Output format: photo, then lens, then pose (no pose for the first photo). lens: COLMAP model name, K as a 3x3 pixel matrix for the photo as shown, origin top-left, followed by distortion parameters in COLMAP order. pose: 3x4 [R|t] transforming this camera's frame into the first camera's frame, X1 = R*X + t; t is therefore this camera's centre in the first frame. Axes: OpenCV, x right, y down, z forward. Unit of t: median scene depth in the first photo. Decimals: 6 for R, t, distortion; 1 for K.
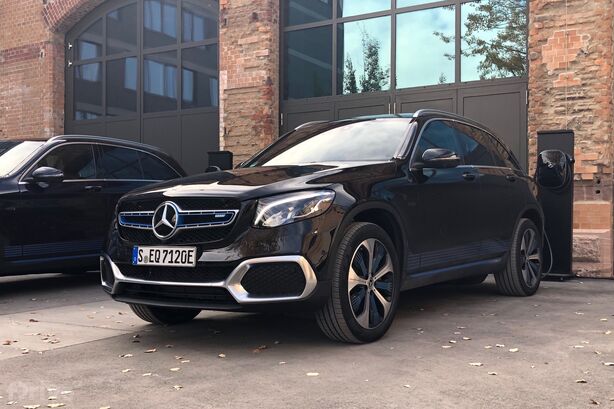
lens RADIAL K [[675.0, 0, 307.2], [0, 675.0, 217.3], [0, 0, 1]] dist [0.099781, -0.456877]
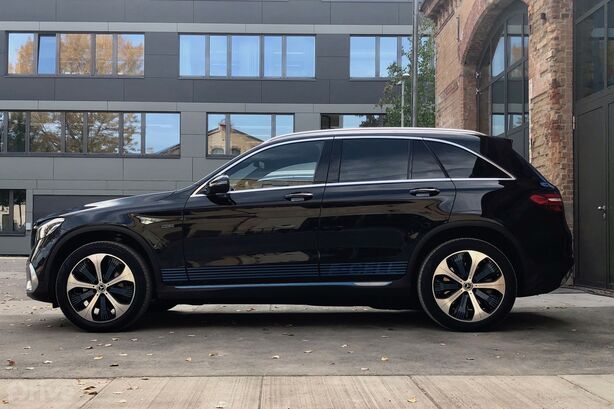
lens RADIAL K [[675.0, 0, 307.2], [0, 675.0, 217.3], [0, 0, 1]] dist [0.099781, -0.456877]
pose [[0.535671, -0.015913, -0.844277, 0.814326], [0.000224, 0.999825, -0.018703, -0.008137], [0.844427, 0.009830, 0.535581, 0.364731]]
